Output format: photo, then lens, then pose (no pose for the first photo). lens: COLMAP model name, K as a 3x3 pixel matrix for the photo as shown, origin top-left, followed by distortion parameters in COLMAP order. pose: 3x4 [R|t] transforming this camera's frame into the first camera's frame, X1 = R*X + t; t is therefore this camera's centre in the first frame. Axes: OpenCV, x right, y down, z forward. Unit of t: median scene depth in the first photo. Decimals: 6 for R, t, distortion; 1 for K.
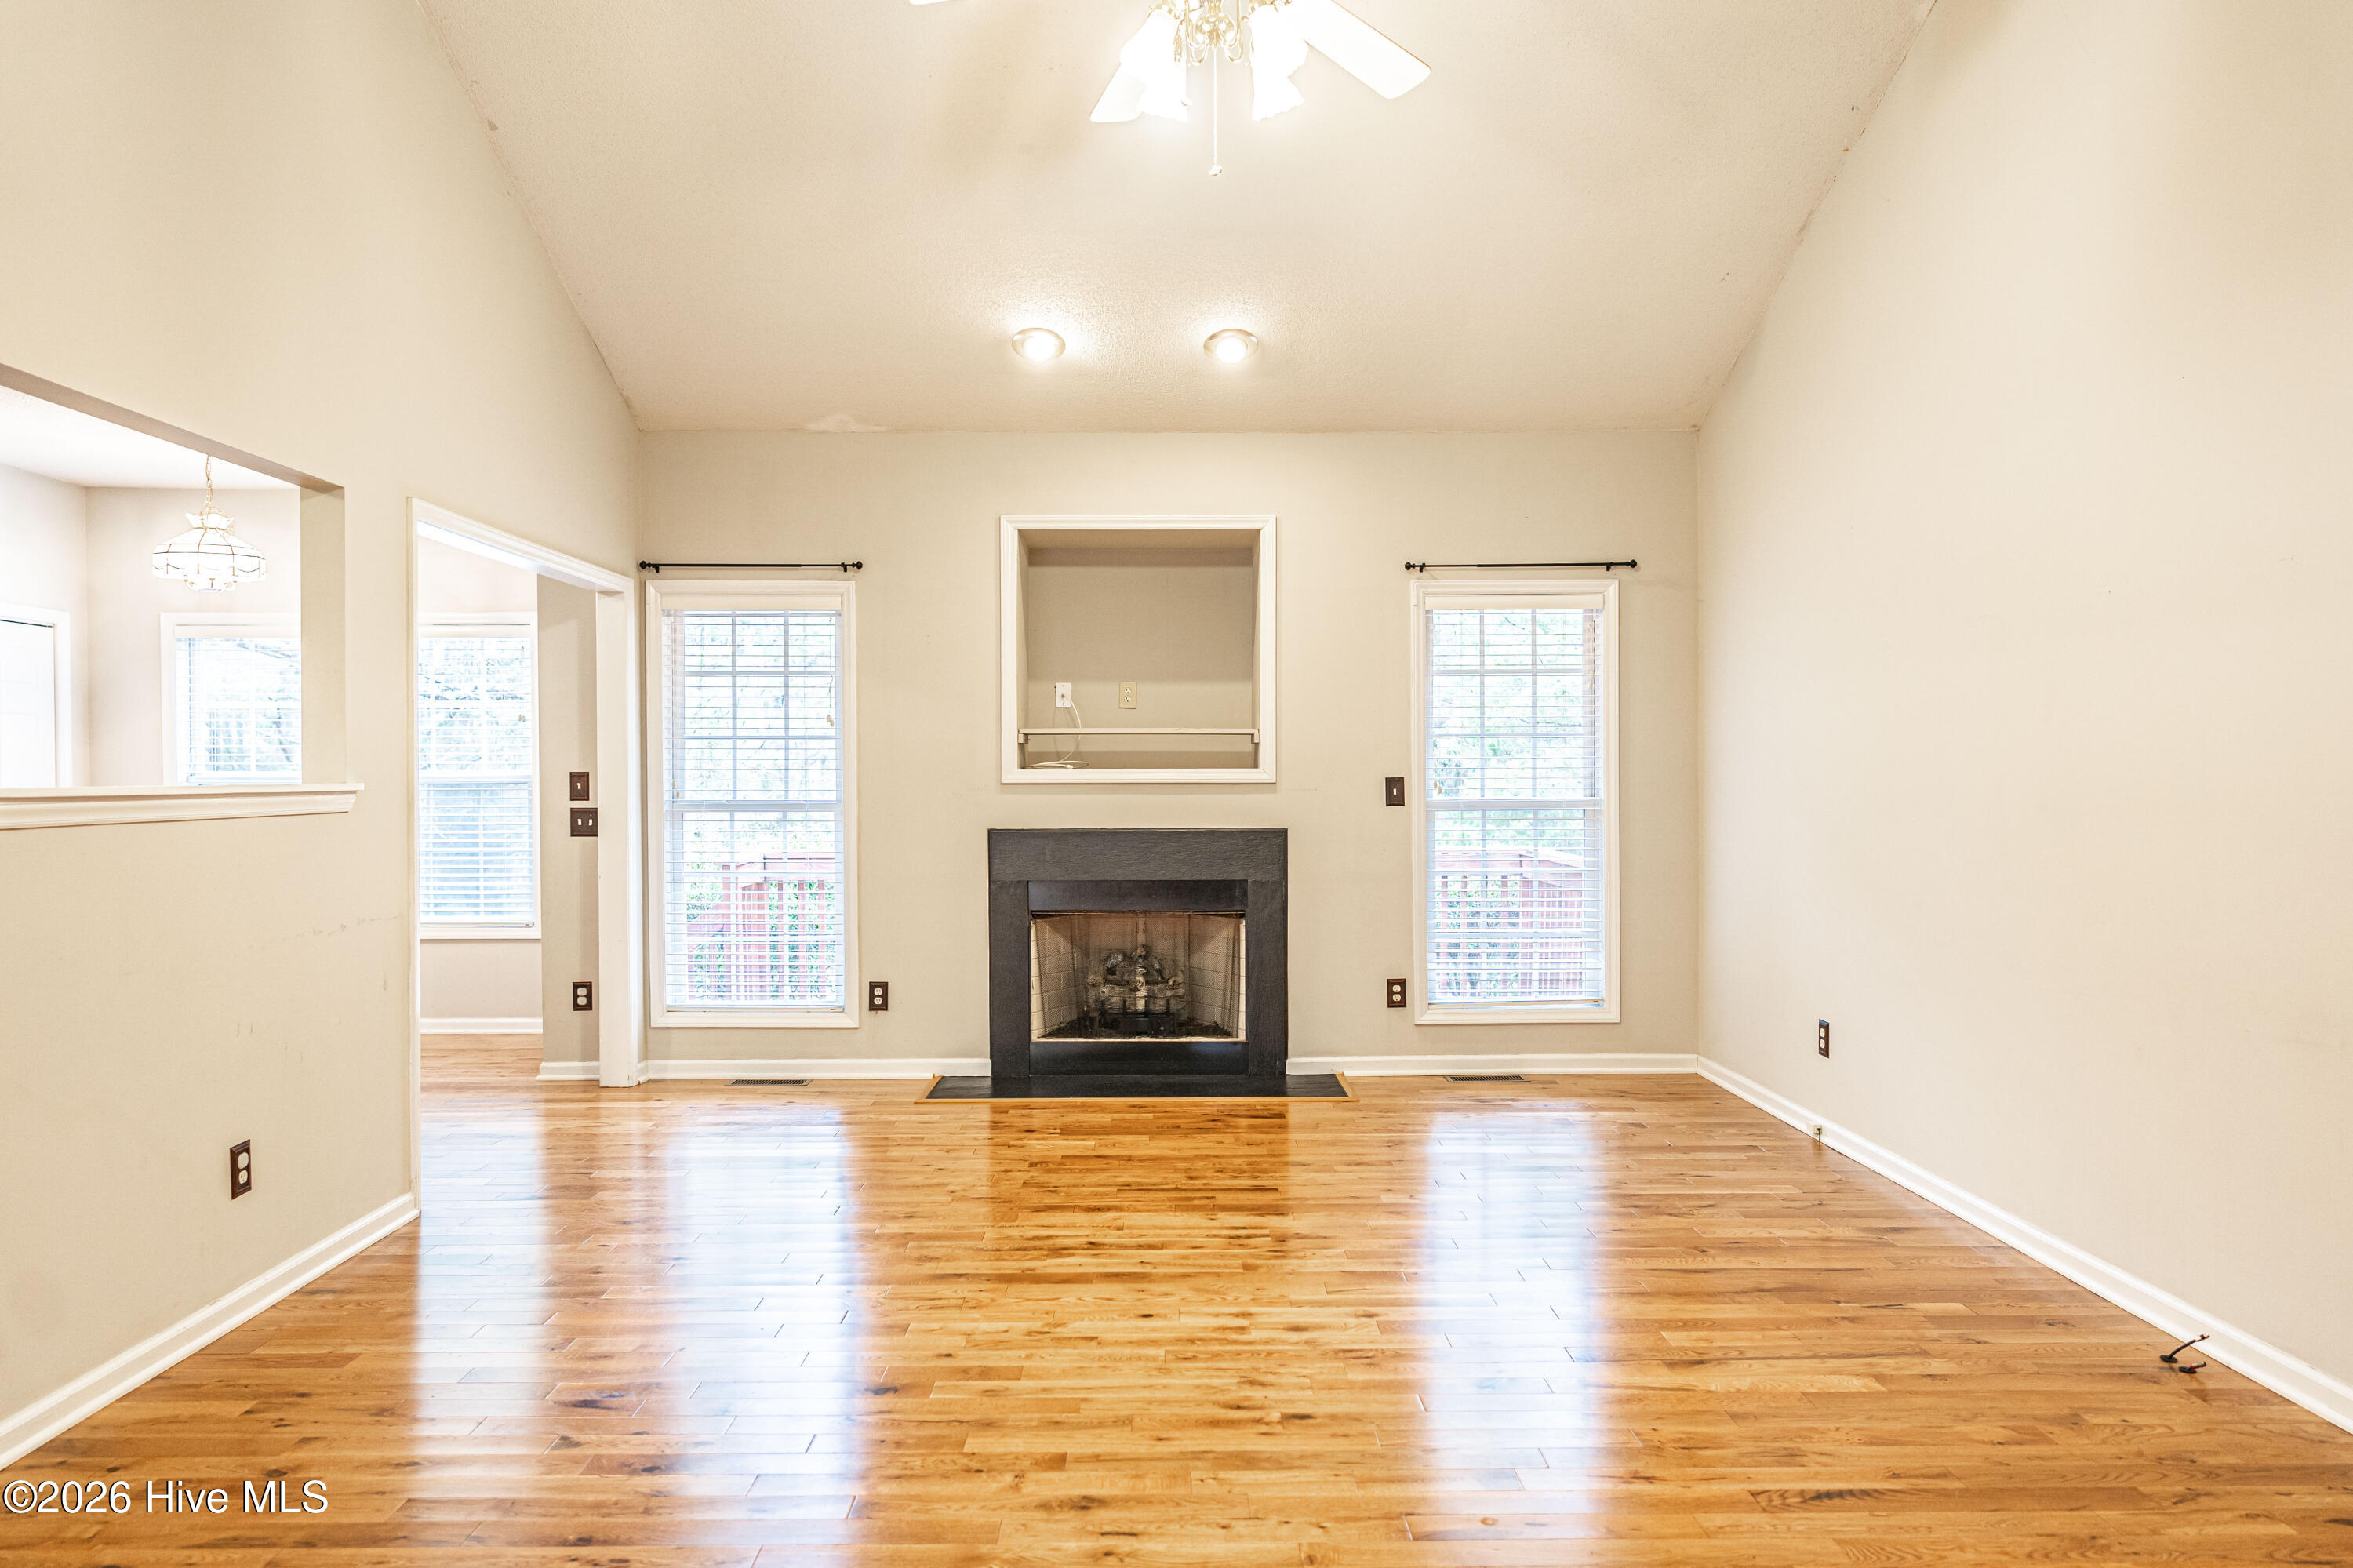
lens RADIAL K [[1580.5, 0, 1163.1], [0, 1580.5, 792.8], [0, 0, 1]] dist [0.000651, 0.001639]
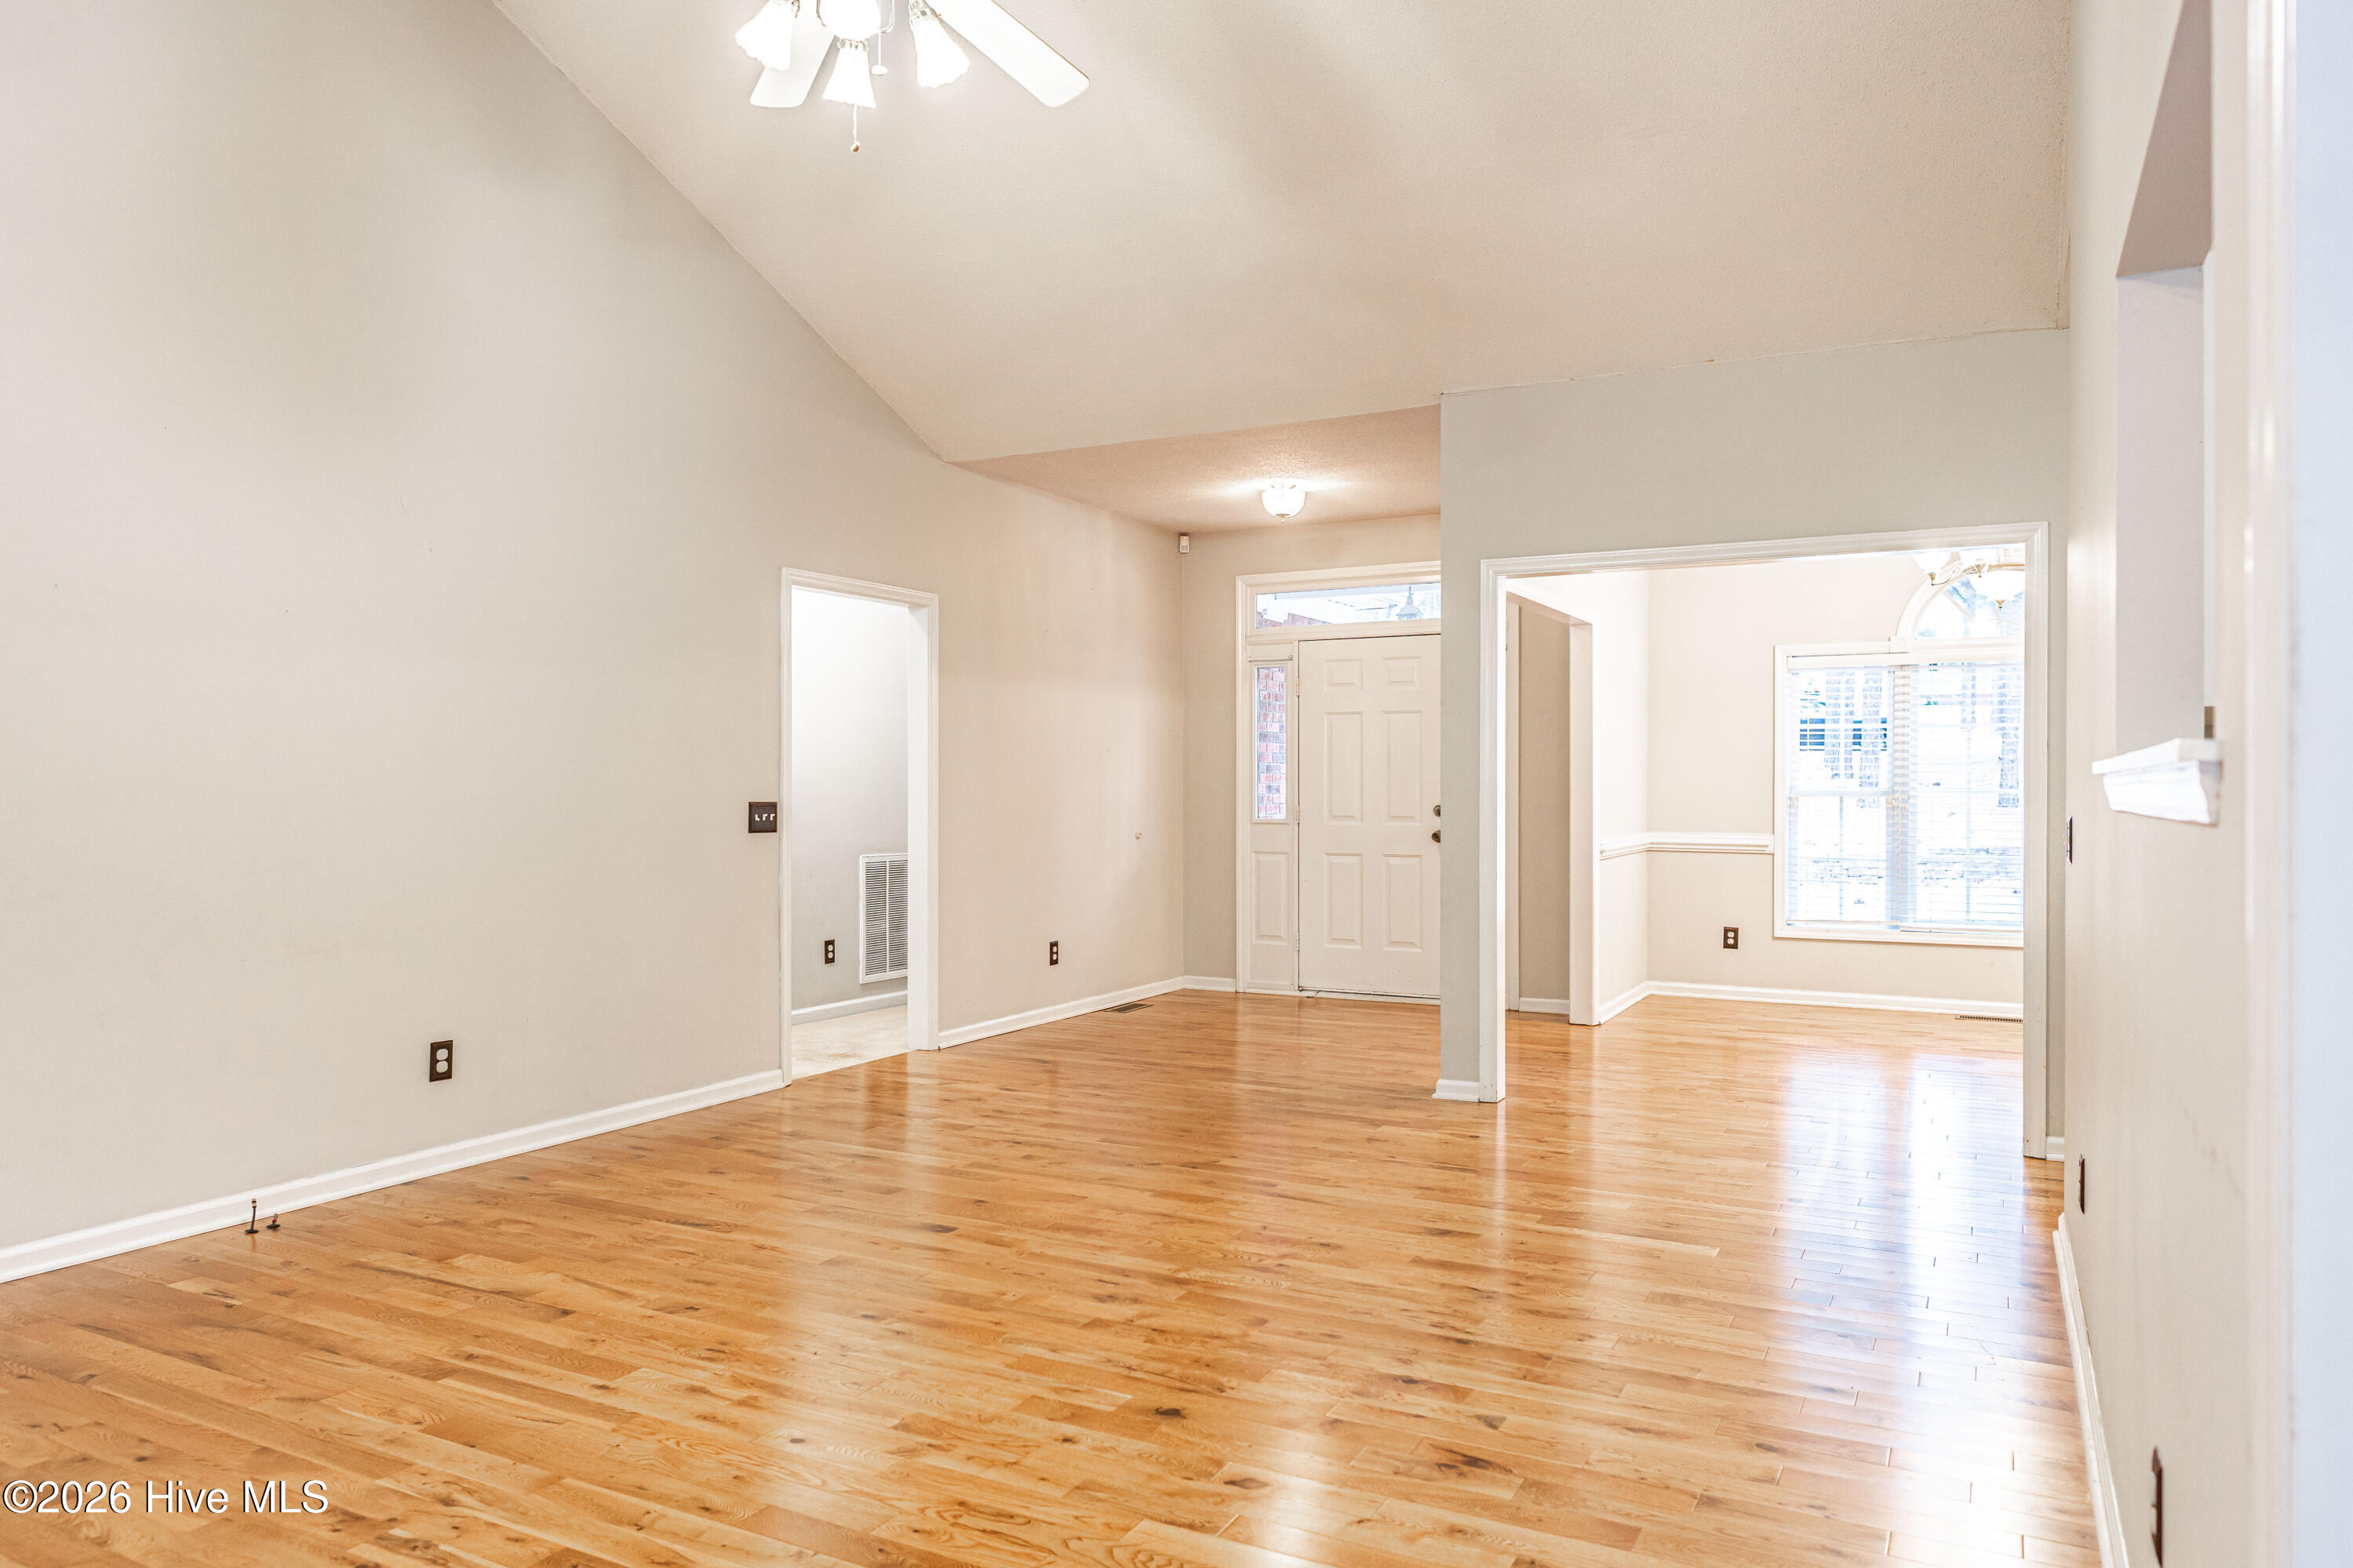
lens RADIAL K [[1580.2, 0, 1171.6], [0, 1580.2, 775.5], [0, 0, 1]] dist [0.000651, 0.001639]
pose [[-0.882586, 0.003832, 0.470136, -0.630703], [0.004613, 0.999989, 0.000509, -0.000329], [-0.470129, 0.002617, -0.882594, 1.856528]]
